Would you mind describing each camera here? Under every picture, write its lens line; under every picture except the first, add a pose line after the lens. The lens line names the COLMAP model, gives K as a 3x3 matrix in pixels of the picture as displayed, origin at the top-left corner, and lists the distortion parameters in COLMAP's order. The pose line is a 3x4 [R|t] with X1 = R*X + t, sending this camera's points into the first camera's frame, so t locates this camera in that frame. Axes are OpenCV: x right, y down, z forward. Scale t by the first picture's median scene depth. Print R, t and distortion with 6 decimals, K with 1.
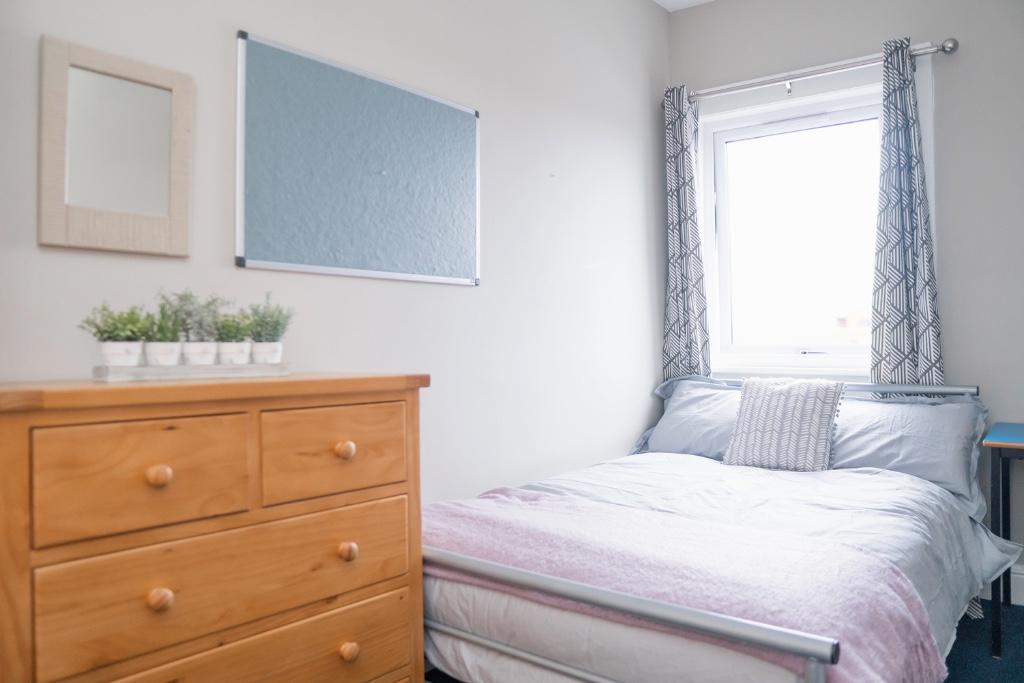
lens RADIAL K [[727.5, 0, 506.5], [0, 727.5, 347.9], [0, 0, 1]] dist [-0.074401, 0.043104]
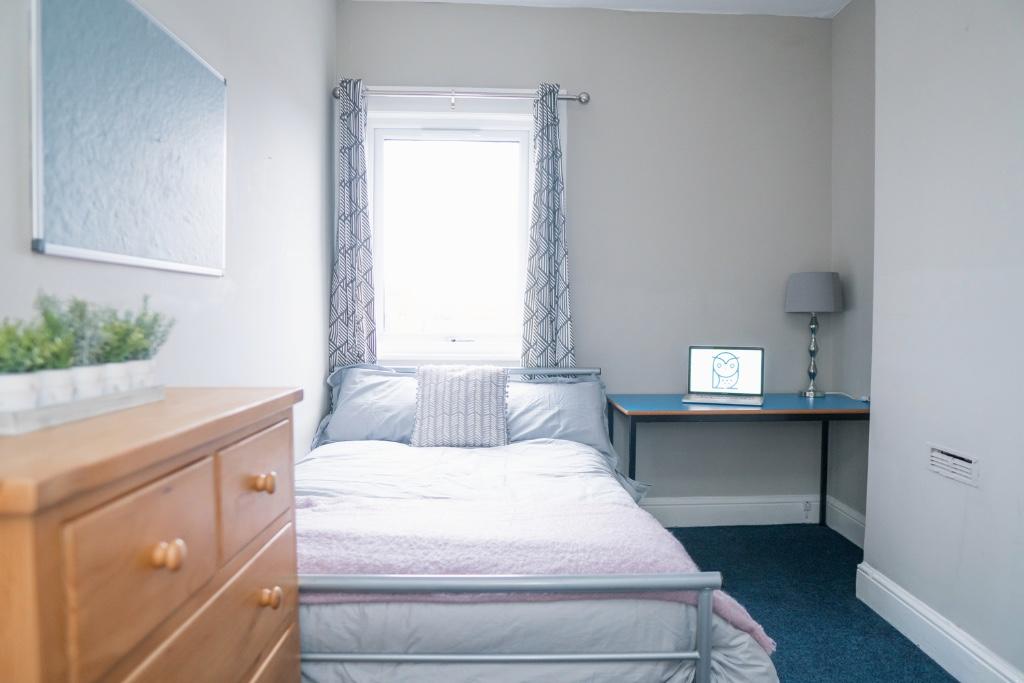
lens RADIAL K [[727.5, 0, 512.9], [0, 727.5, 347.0], [0, 0, 1]] dist [-0.074401, 0.043104]
pose [[0.768247, -0.017928, 0.639903, -0.293975], [-0.006004, 0.999362, 0.035206, -0.028531], [-0.640125, -0.030889, 0.767649, 0.083127]]
